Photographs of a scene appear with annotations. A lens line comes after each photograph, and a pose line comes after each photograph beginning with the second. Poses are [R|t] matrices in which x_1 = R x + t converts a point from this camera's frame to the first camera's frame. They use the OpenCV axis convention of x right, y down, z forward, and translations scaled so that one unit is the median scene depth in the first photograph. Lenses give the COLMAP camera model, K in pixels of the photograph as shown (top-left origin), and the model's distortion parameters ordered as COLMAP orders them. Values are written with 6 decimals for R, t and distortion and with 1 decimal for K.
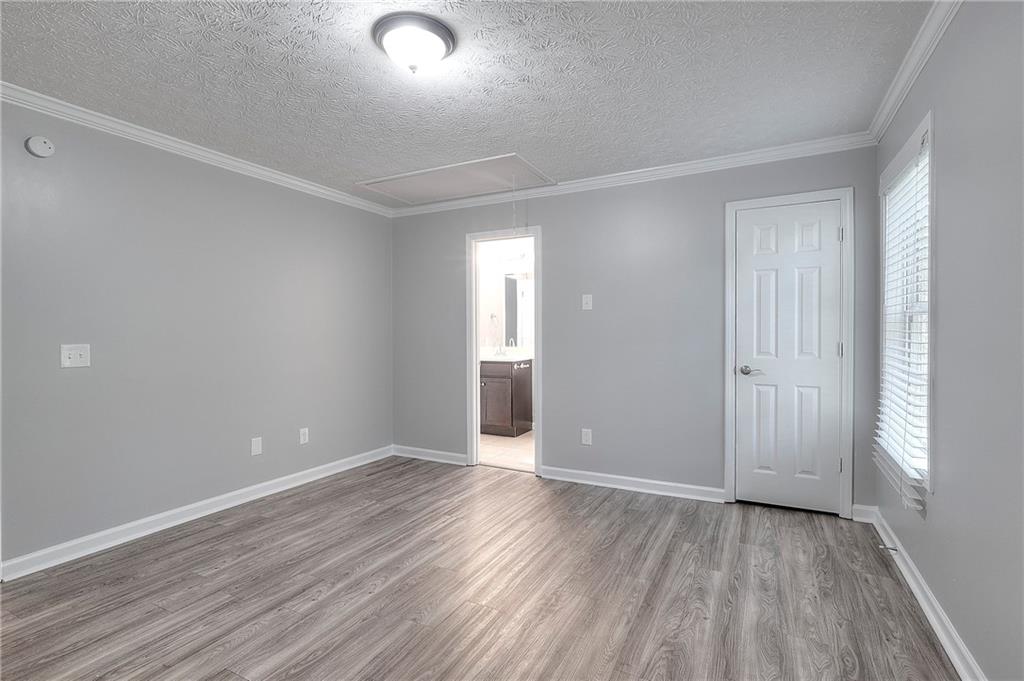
lens RADIAL K [[483.2, 0, 508.0], [0, 483.2, 337.9], [0, 0, 1]] dist [-0.002901, -0.000337]
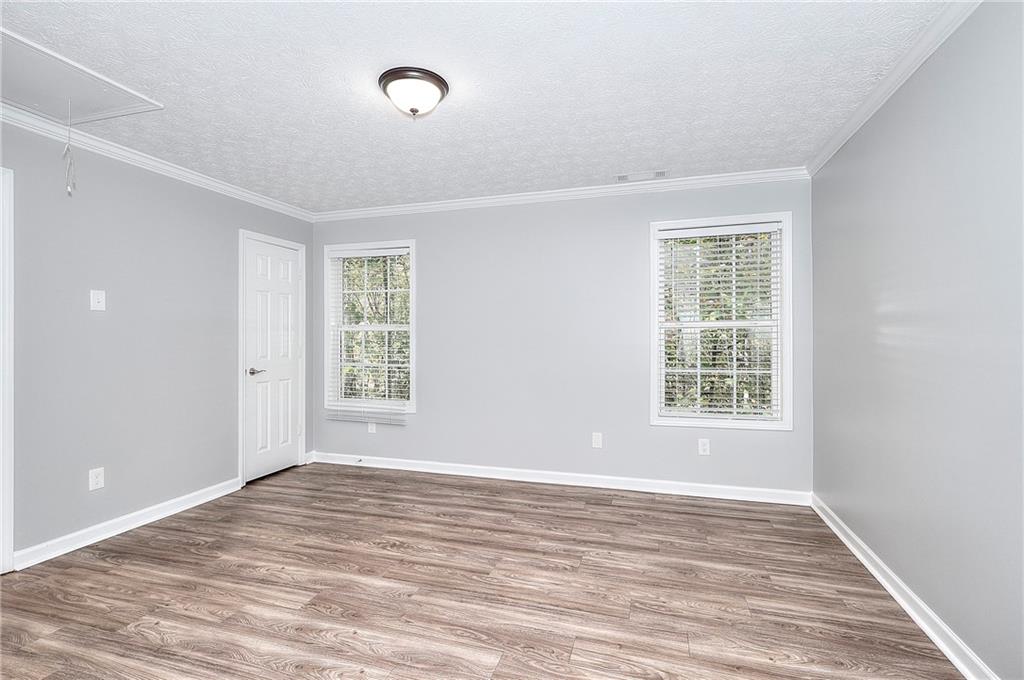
lens RADIAL K [[483.2, 0, 509.0], [0, 483.2, 339.7], [0, 0, 1]] dist [-0.002901, -0.000337]
pose [[-0.192344, 0.003664, 0.981321, -1.021150], [0.010984, 0.999938, -0.001580, -0.005827], [-0.981266, 0.010475, -0.192373, 0.746011]]
